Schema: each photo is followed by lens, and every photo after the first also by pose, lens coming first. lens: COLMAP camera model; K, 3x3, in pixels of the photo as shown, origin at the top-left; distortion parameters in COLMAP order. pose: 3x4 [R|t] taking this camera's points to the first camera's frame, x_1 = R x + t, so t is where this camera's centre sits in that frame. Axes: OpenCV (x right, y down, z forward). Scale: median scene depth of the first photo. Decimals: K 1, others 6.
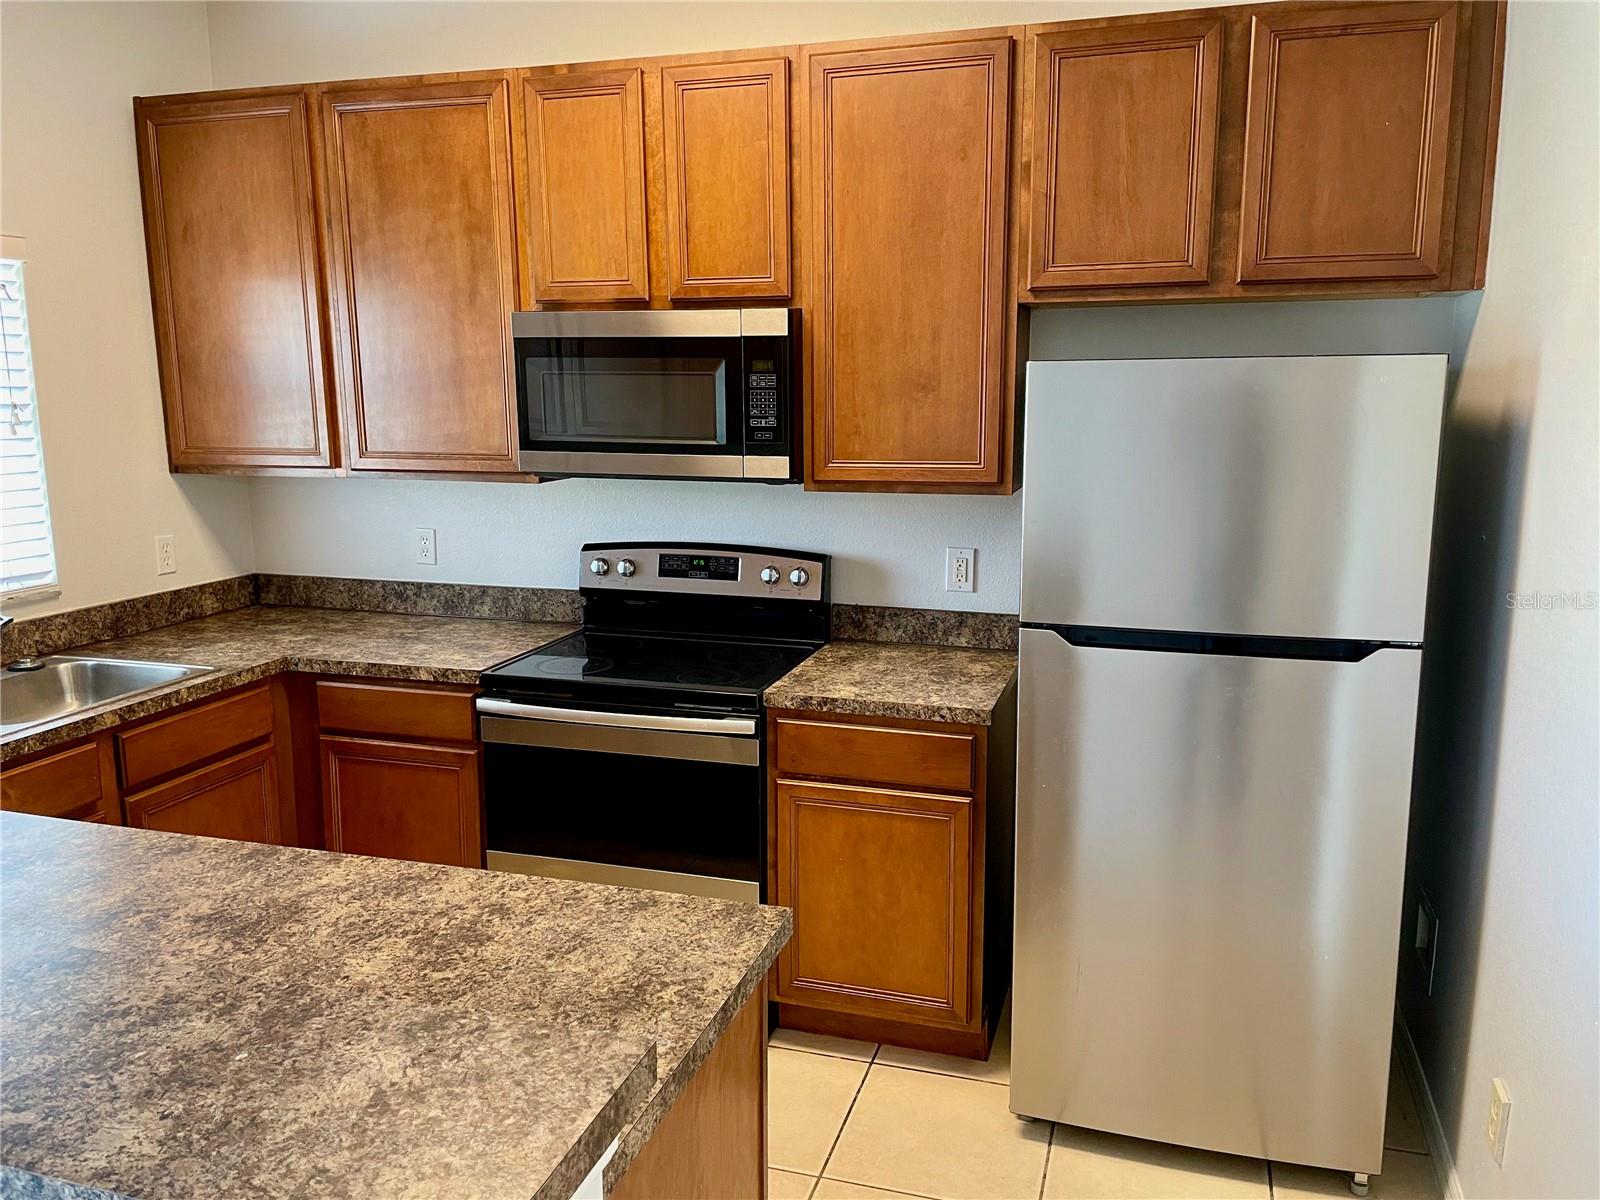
lens RADIAL K [[1209.7, 0, 808.0], [0, 1209.7, 604.3], [0, 0, 1]] dist [0.082634, -0.092591]
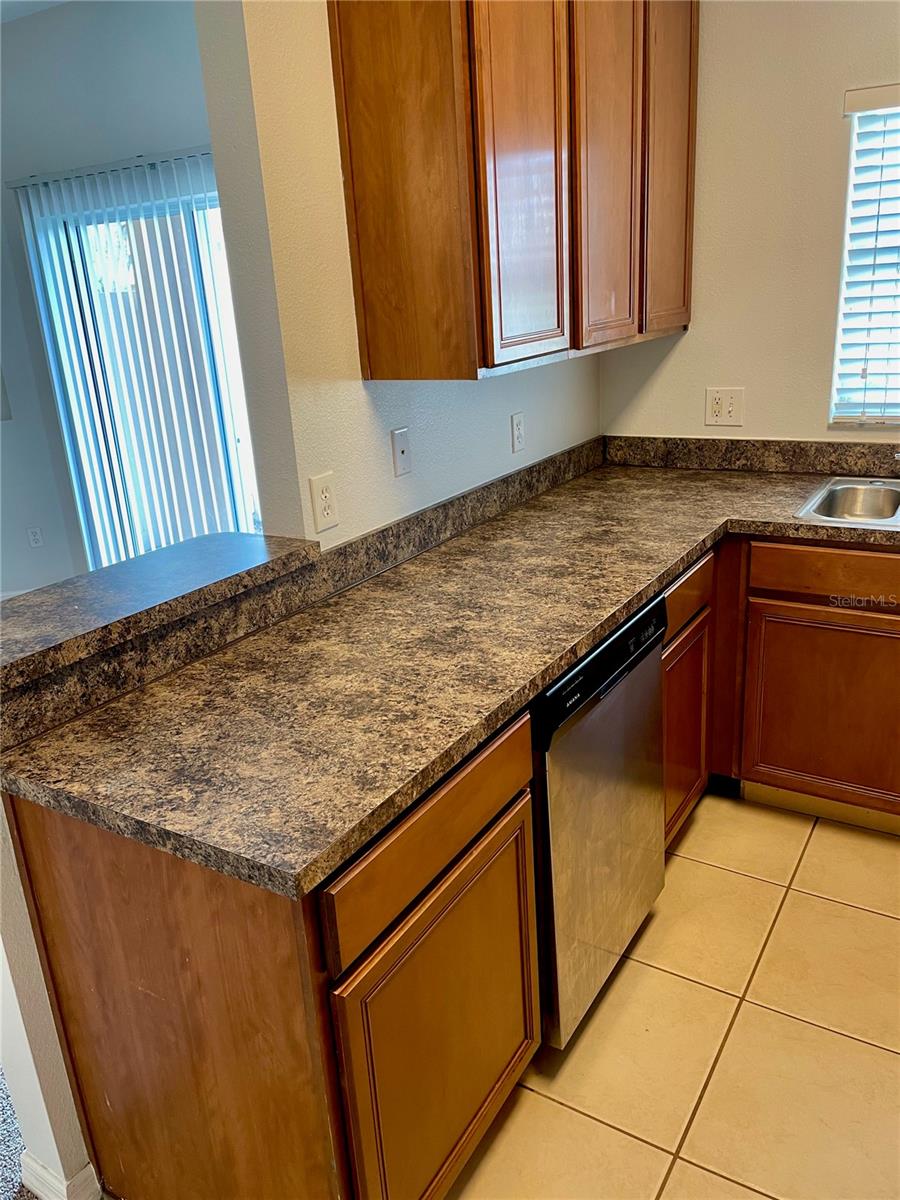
lens RADIAL K [[907.3, 0, 456.9], [0, 907.3, 590.0], [0, 0, 1]] dist [0.082634, -0.092591]
pose [[-0.254476, 0.321932, -0.911922, 0.267720], [-0.114526, 0.926298, 0.358966, -0.097805], [0.960274, 0.195787, -0.198851, 0.675876]]
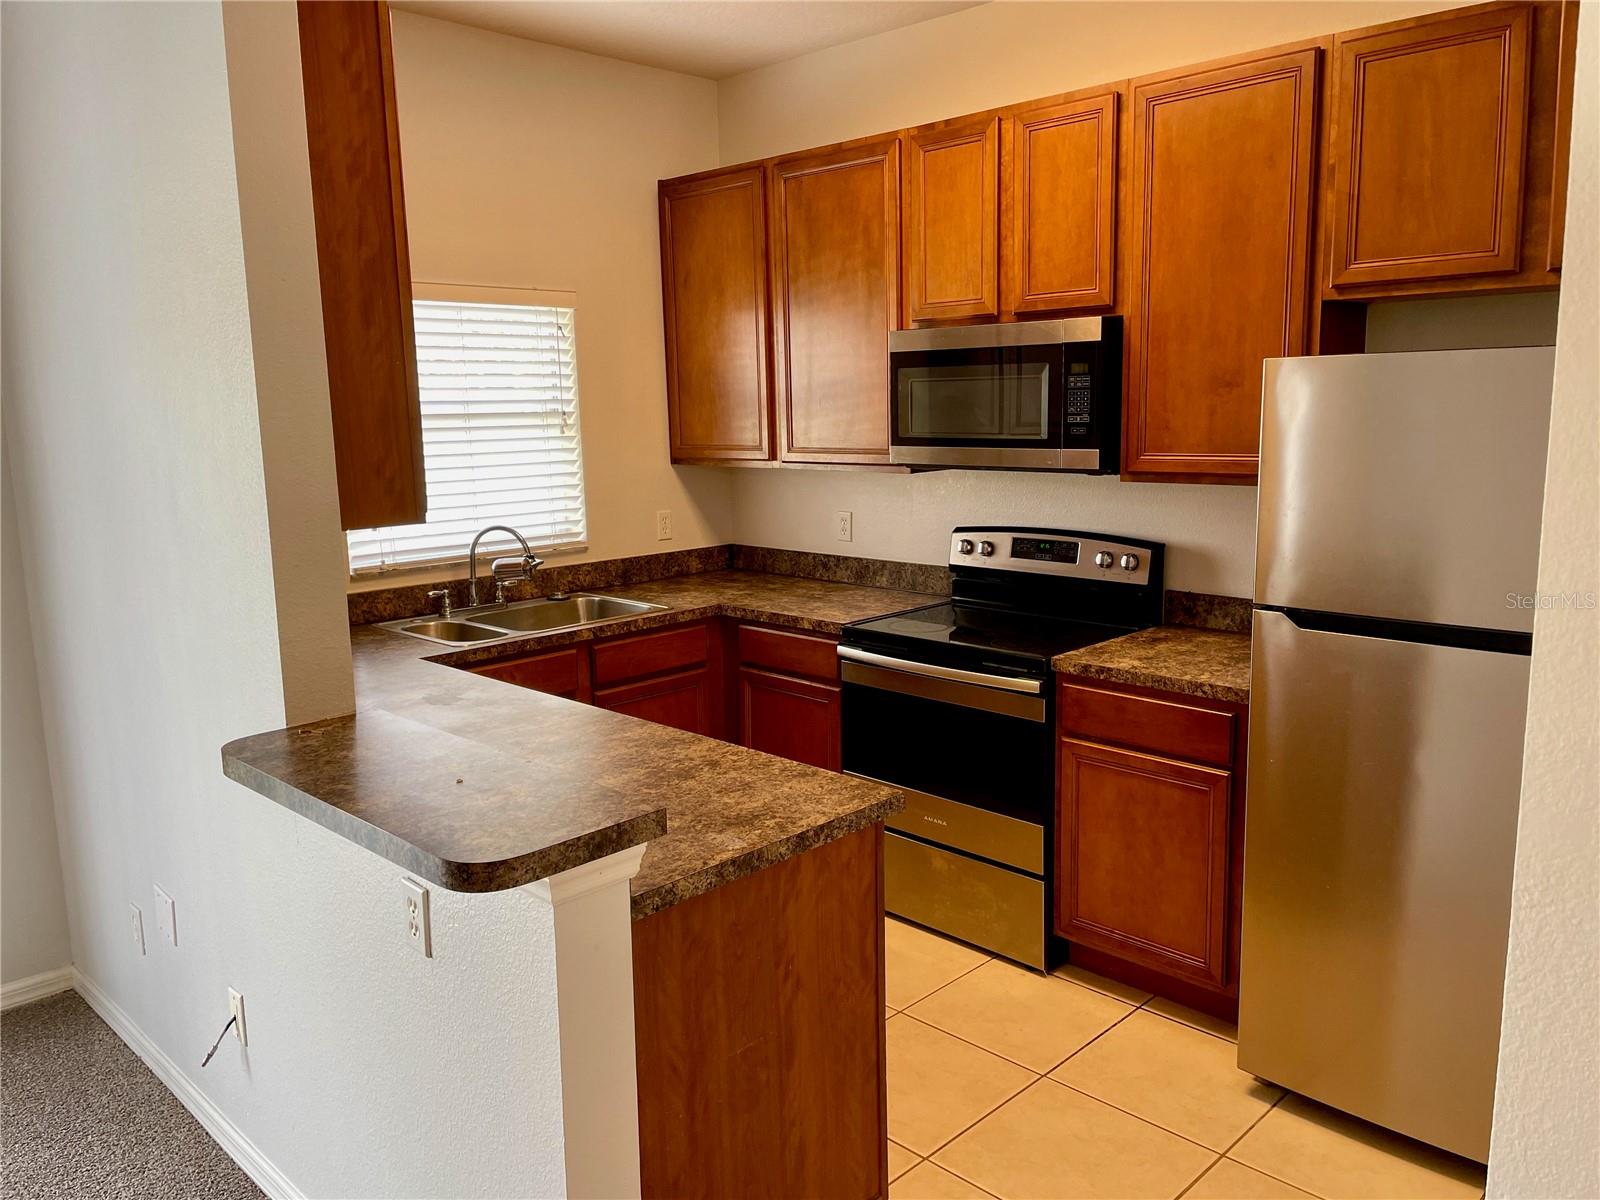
lens RADIAL K [[1209.7, 0, 795.1], [0, 1209.7, 610.4], [0, 0, 1]] dist [0.082634, -0.092591]
pose [[0.883431, 0.066830, -0.463772, 0.266399], [-0.066233, 0.997649, 0.017597, 0.023615], [0.463857, 0.015172, 0.885780, -0.114949]]
